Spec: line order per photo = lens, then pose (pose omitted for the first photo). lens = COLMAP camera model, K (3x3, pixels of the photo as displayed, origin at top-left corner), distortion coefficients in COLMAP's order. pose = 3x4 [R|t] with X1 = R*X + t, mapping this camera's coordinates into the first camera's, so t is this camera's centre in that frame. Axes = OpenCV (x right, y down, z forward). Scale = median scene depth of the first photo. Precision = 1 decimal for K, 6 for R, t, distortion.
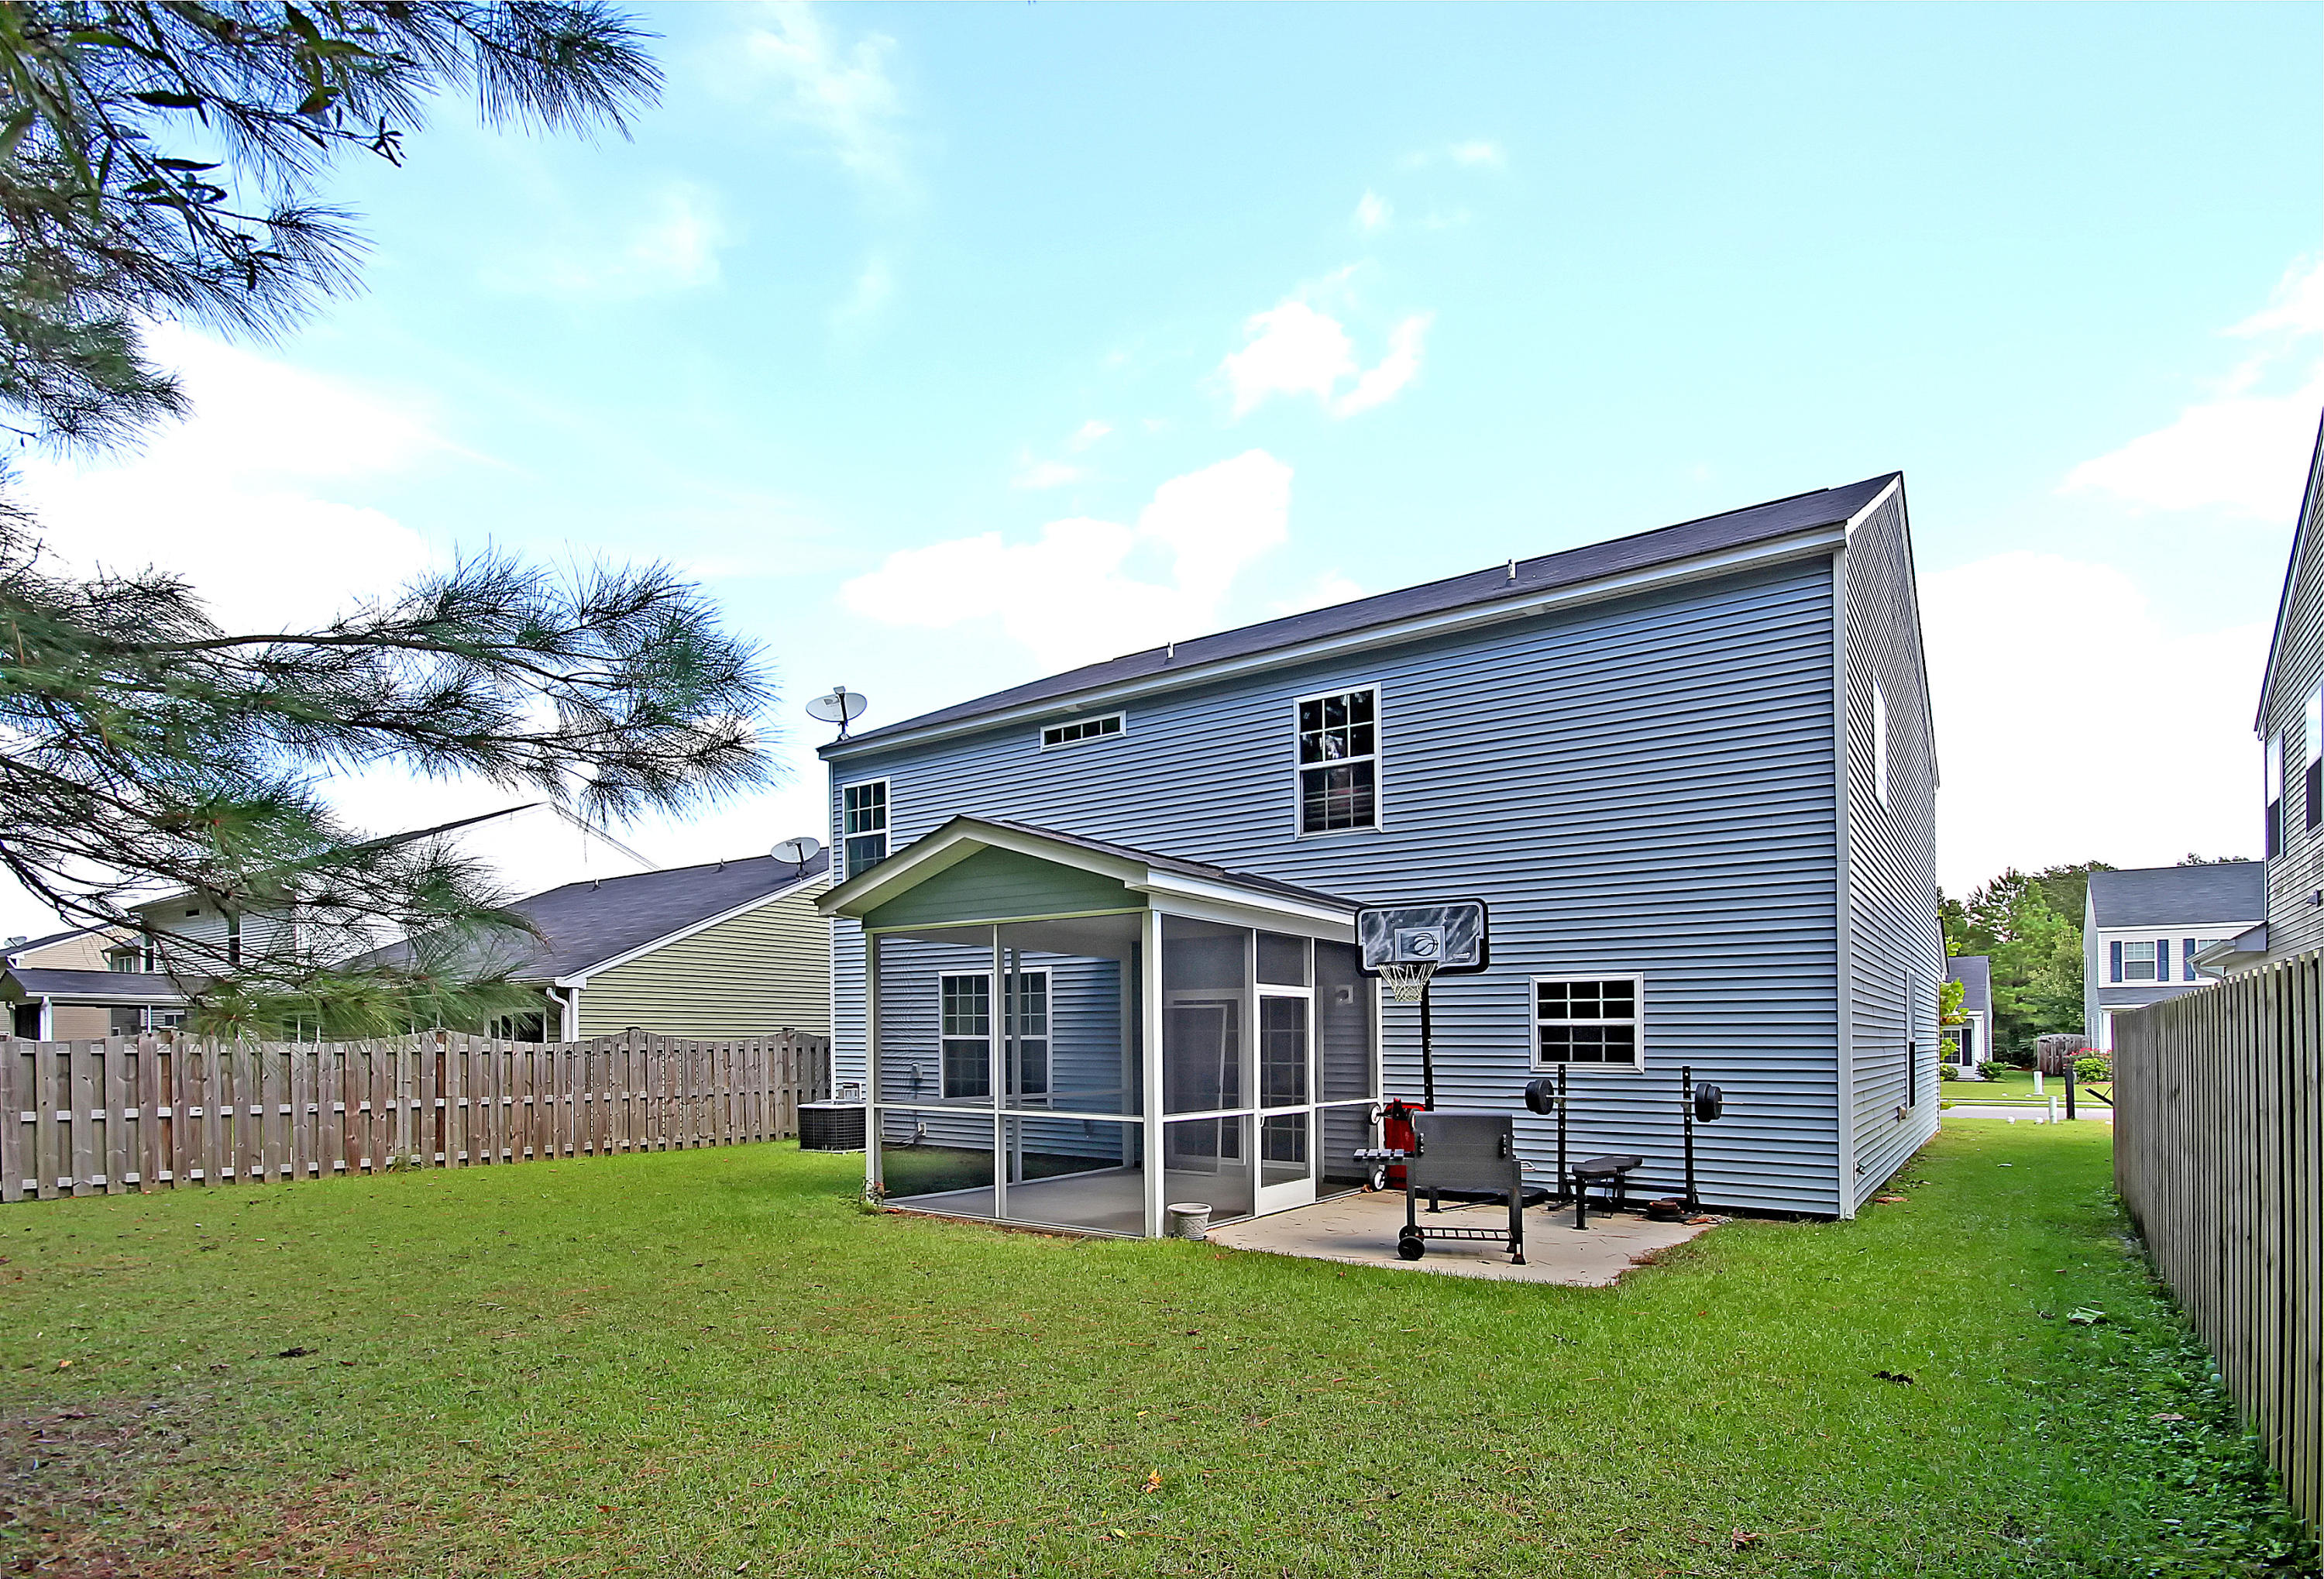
lens RADIAL K [[1056.0, 0, 1121.8], [0, 1056.0, 837.8], [0, 0, 1]] dist [-0.001391, -0.000145]
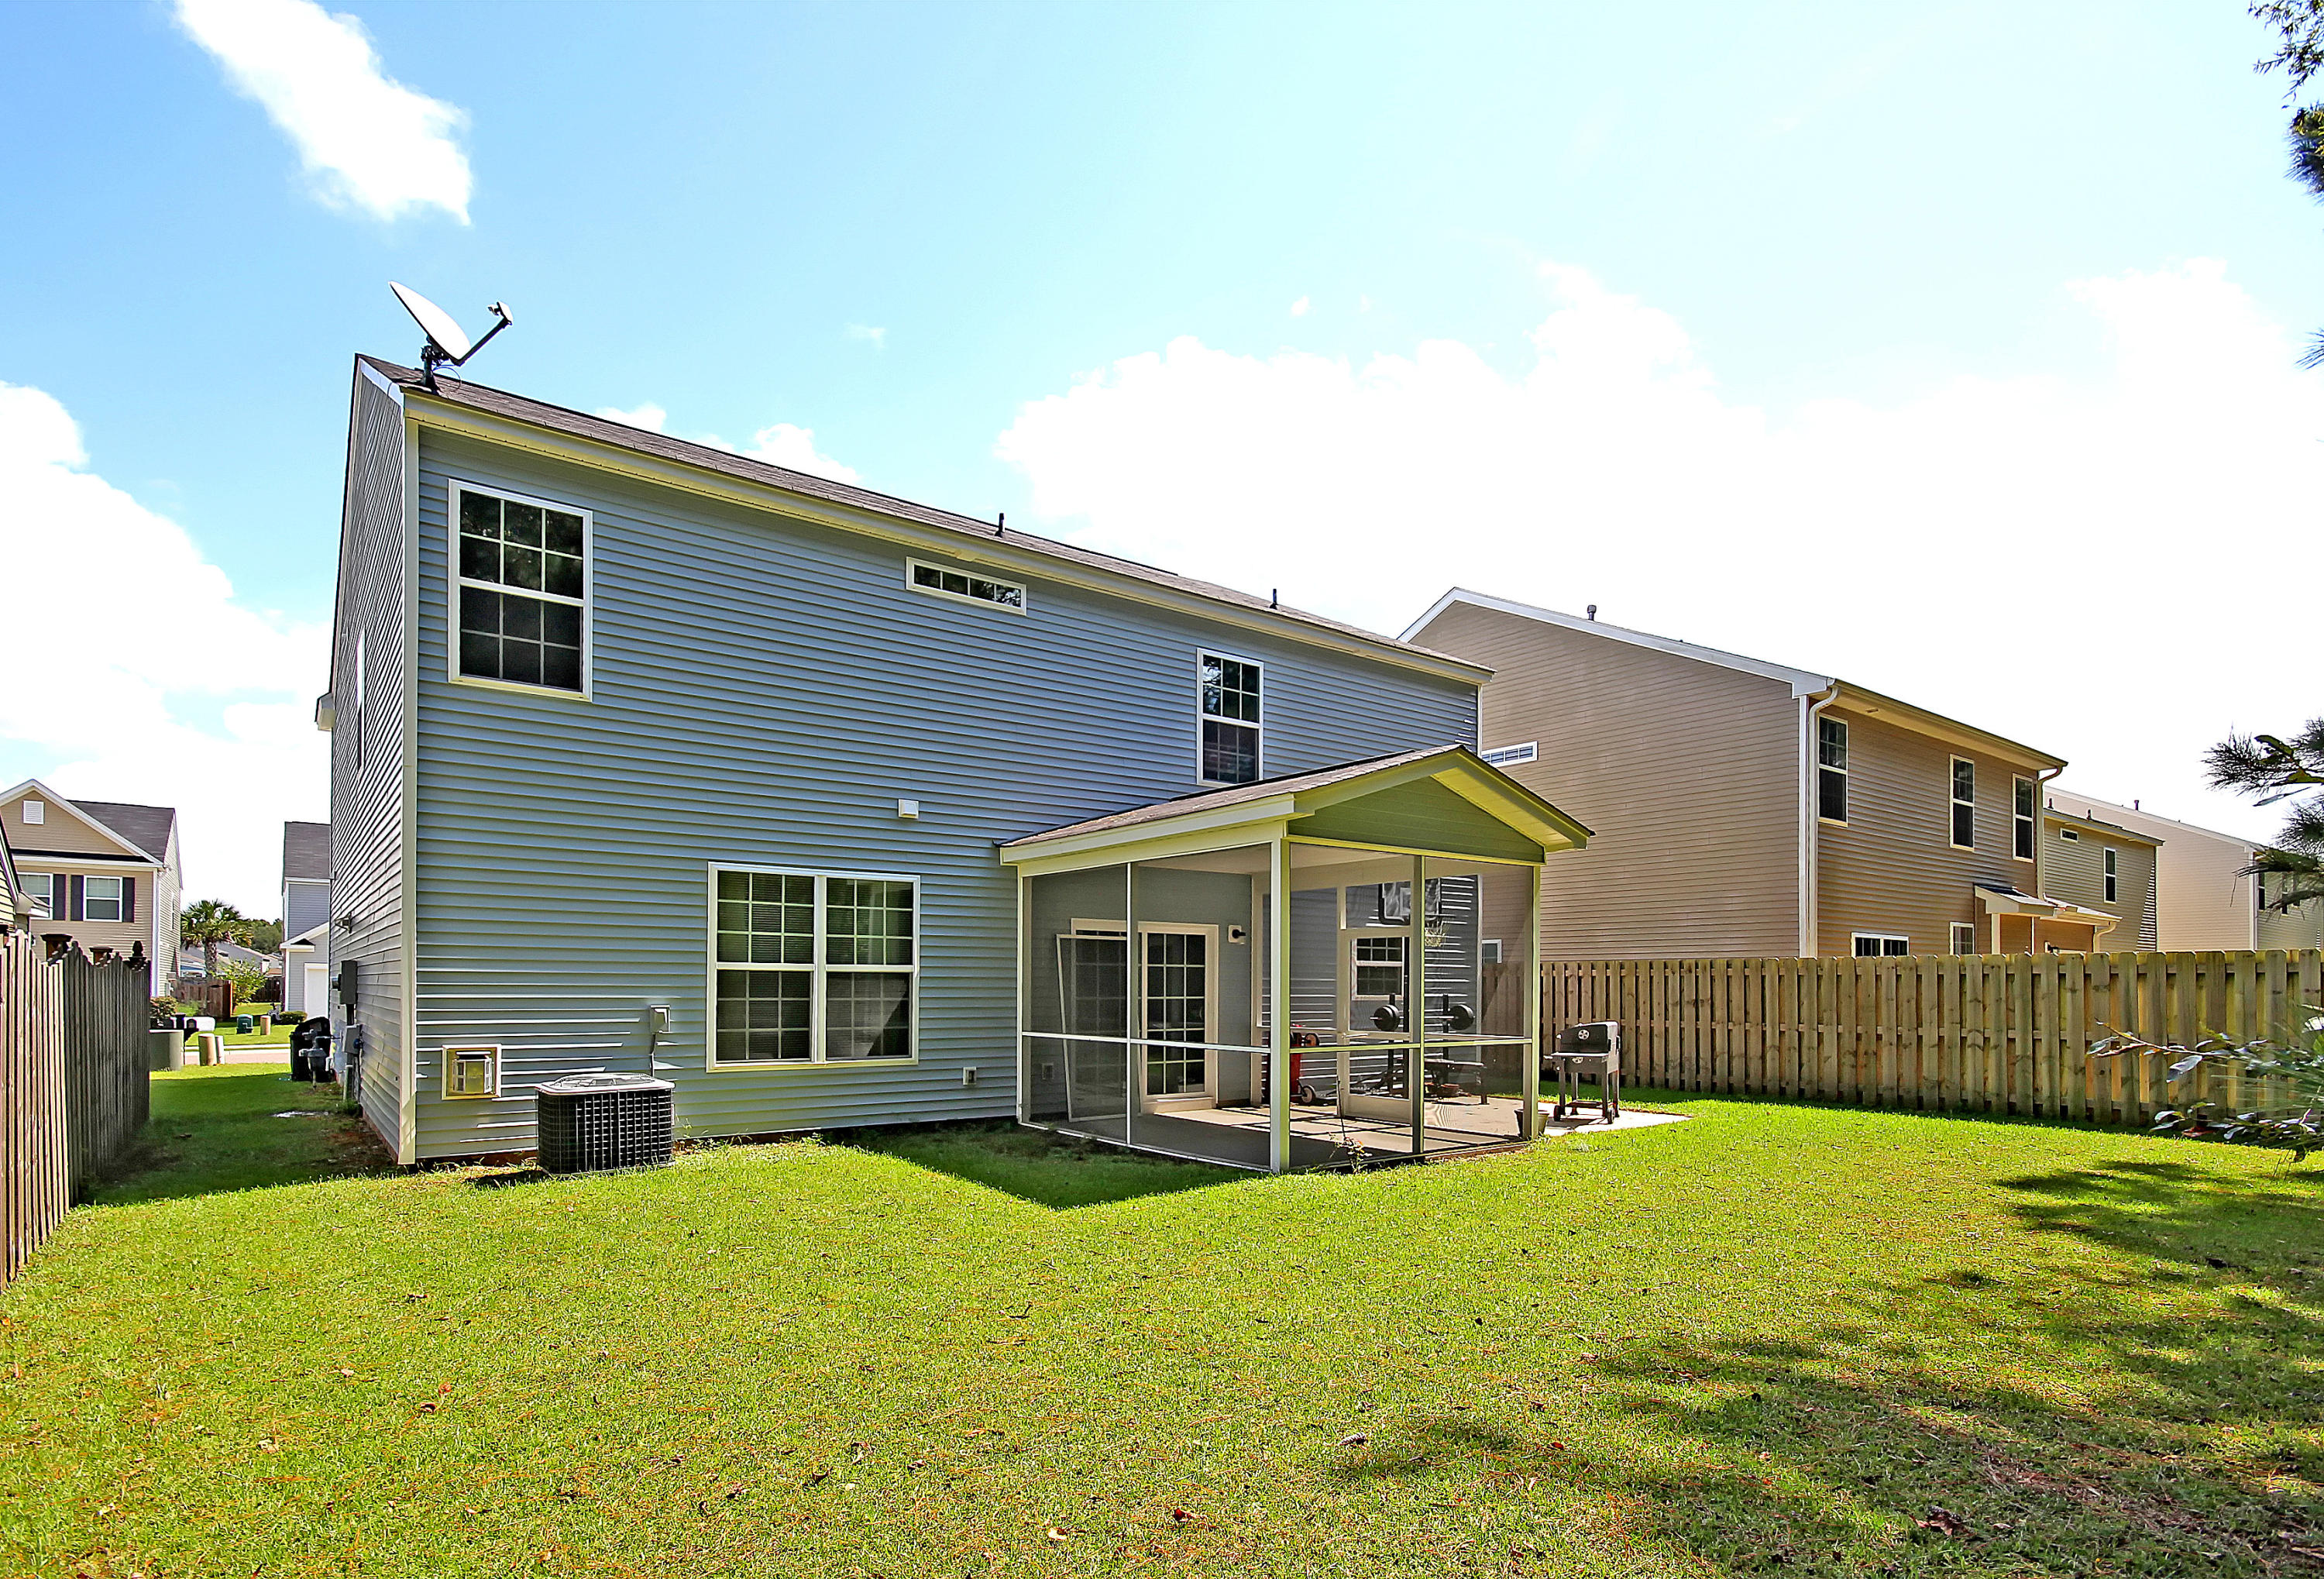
lens RADIAL K [[1125.9, 0, 1162.0], [0, 1125.9, 789.5], [0, 0, 1]] dist [0.016354, -0.000091]
pose [[0.343851, 0.159099, 0.925448, -0.950029], [-0.182428, 0.978083, -0.100367, 0.136063], [-0.921133, -0.134317, 0.365339, 0.677826]]
